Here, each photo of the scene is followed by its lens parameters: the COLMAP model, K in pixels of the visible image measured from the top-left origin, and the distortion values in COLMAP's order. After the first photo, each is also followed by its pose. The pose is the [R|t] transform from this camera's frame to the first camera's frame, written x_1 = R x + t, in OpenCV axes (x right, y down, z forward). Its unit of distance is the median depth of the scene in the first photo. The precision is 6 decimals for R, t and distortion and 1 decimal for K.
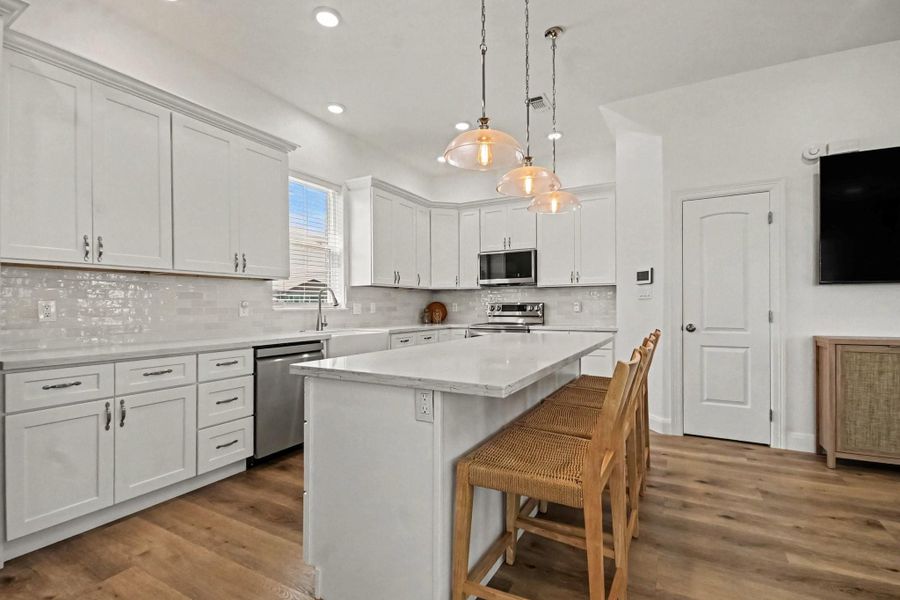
lens RADIAL K [[418.2, 0, 451.9], [0, 418.2, 307.1], [0, 0, 1]] dist [-0.011221, -0.000270]
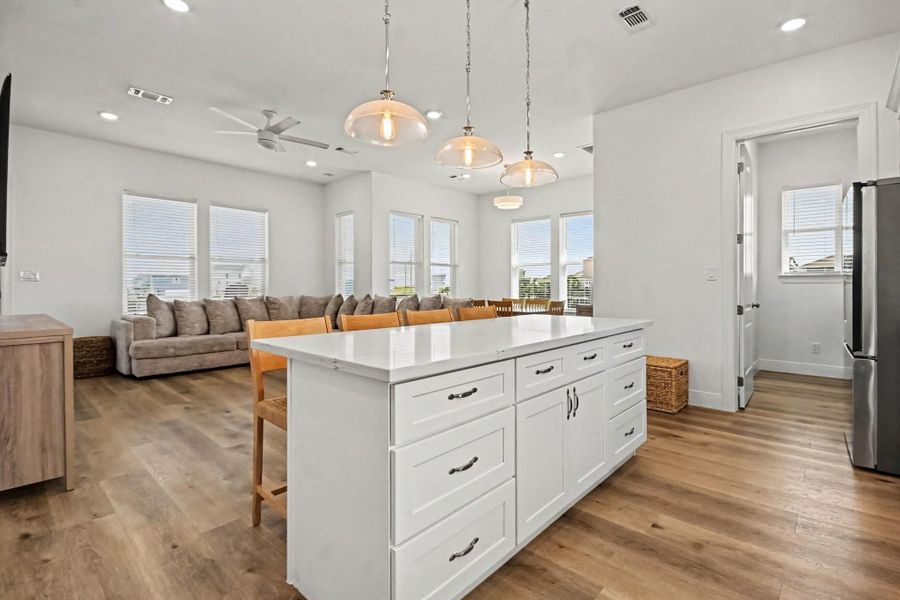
lens RADIAL K [[420.2, 0, 443.1], [0, 420.2, 282.5], [0, 0, 1]] dist [0.002295, 0.000086]
pose [[-0.971571, 0.001990, 0.236741, 0.011884], [0.001921, 0.999998, -0.000521, -0.008309], [-0.236742, -0.000051, -0.971573, 1.036327]]
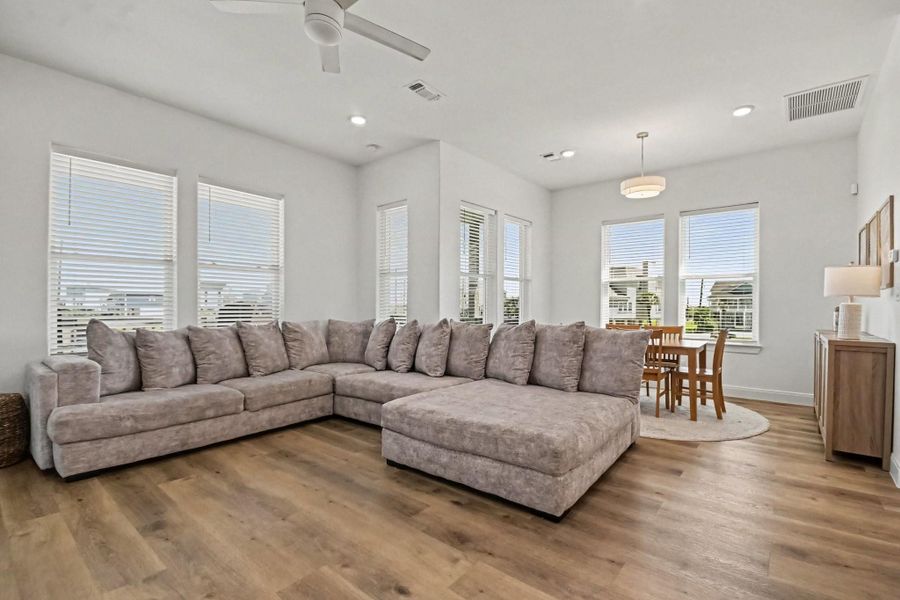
lens RADIAL K [[407.9, 0, 450.0], [0, 407.9, 300.0], [0, 0, 1]] dist [0.002366, -0.010251]
pose [[-0.985042, -0.001745, 0.172306, 0.423859], [-0.002957, 0.999973, -0.006781, -0.007066], [-0.172289, -0.007189, -0.985020, 0.615788]]
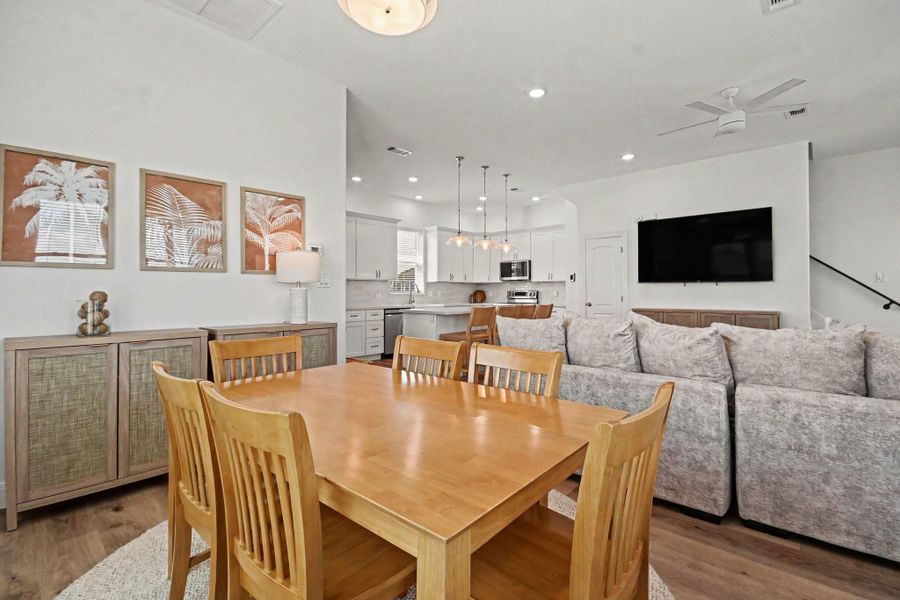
lens RADIAL K [[411.5, 0, 454.6], [0, 411.5, 275.0], [0, 0, 1]] dist [0.001248, -0.000056]
pose [[0.976338, -0.006696, -0.216145, 0.289302], [-0.003194, 0.998965, -0.045373, 0.002314], [0.216225, 0.044989, 0.975306, -0.813402]]
